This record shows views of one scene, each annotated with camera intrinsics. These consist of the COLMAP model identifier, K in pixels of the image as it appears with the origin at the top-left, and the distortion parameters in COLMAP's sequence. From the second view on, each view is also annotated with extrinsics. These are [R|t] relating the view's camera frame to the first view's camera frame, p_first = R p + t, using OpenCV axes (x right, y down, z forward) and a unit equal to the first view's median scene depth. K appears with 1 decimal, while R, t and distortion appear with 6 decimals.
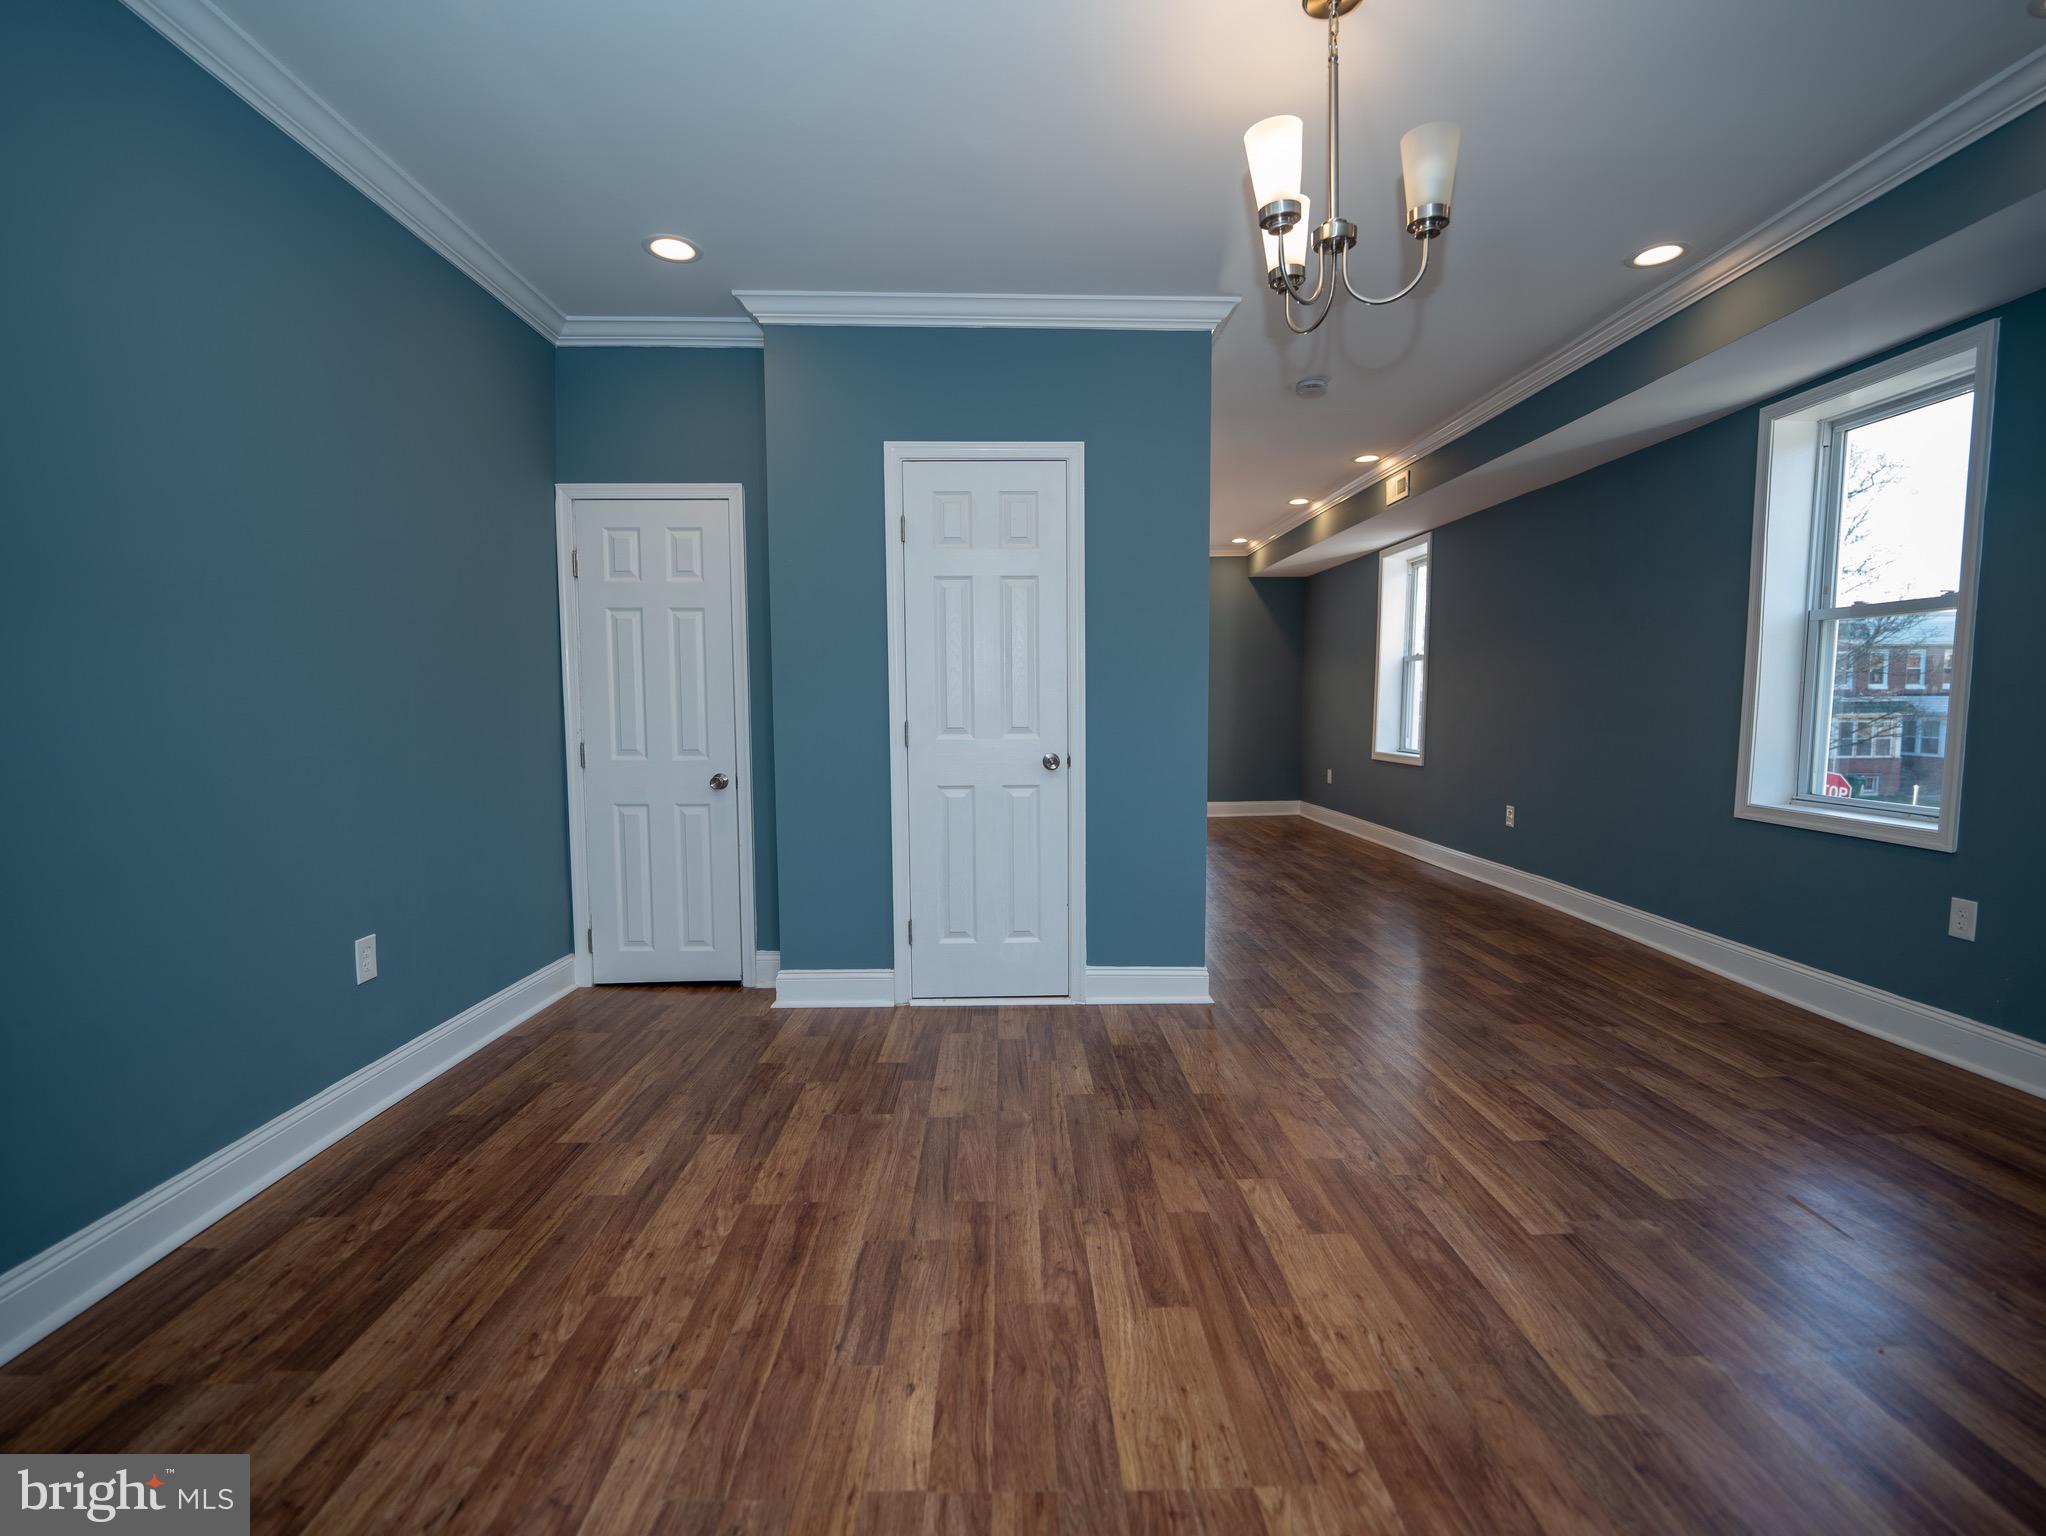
lens RADIAL K [[943.3, 0, 1025.7], [0, 943.3, 778.3], [0, 0, 1]] dist [-0.002271, -0.000412]
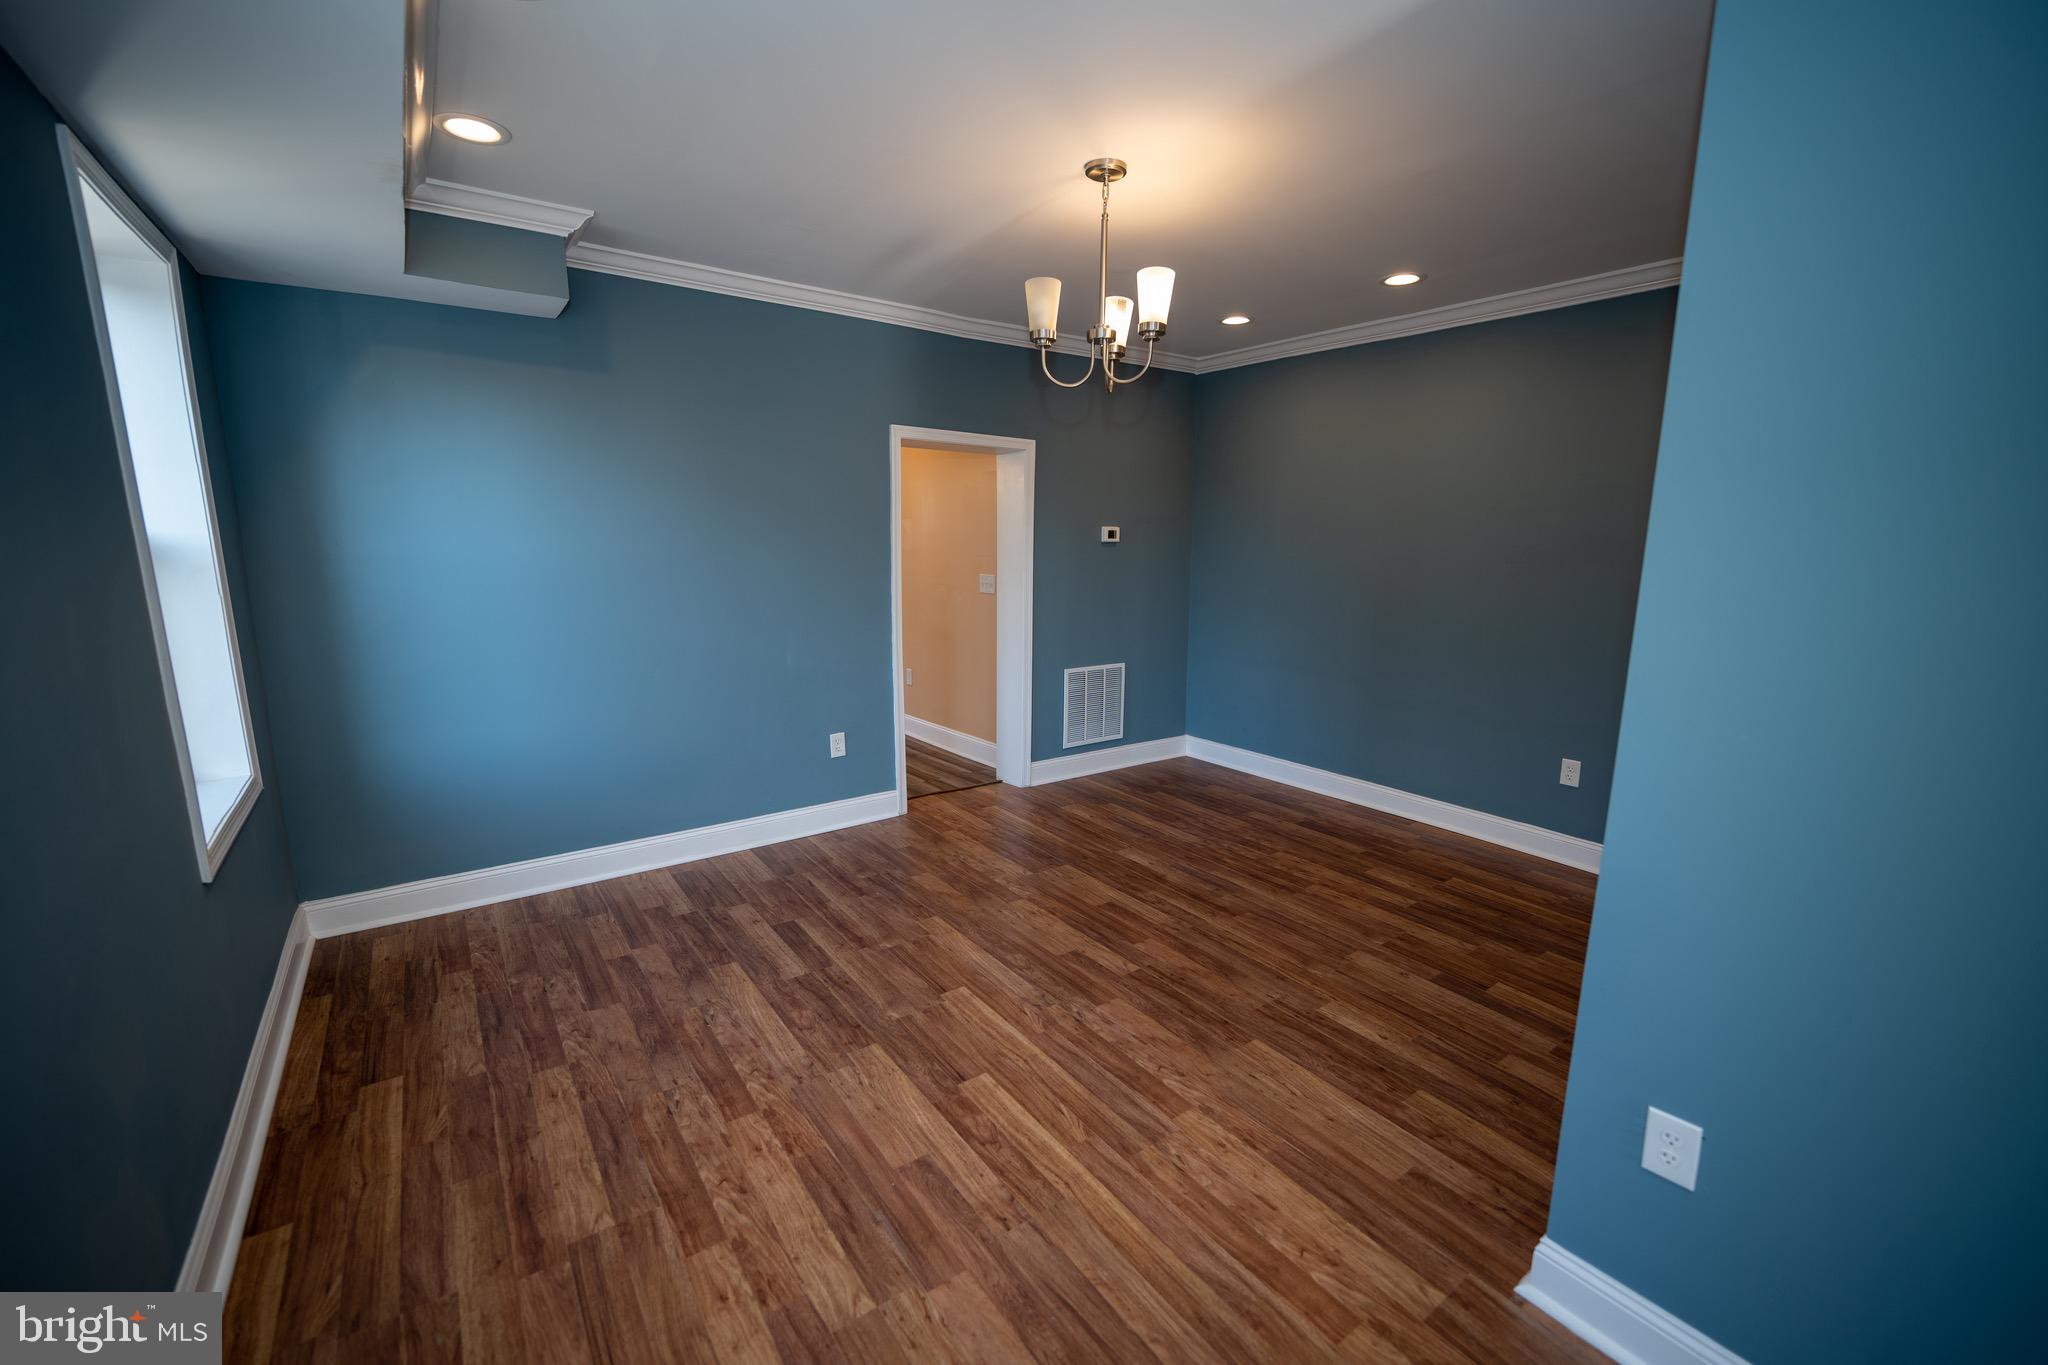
lens RADIAL K [[822.7, 0, 1024.0], [0, 822.7, 682.5], [0, 0, 1]] dist [0.001035, 0.000057]
pose [[-0.820479, 0.093249, -0.564021, 1.118830], [-0.058367, 0.967787, 0.244910, -0.328272], [0.568690, 0.233864, -0.788606, 1.913796]]
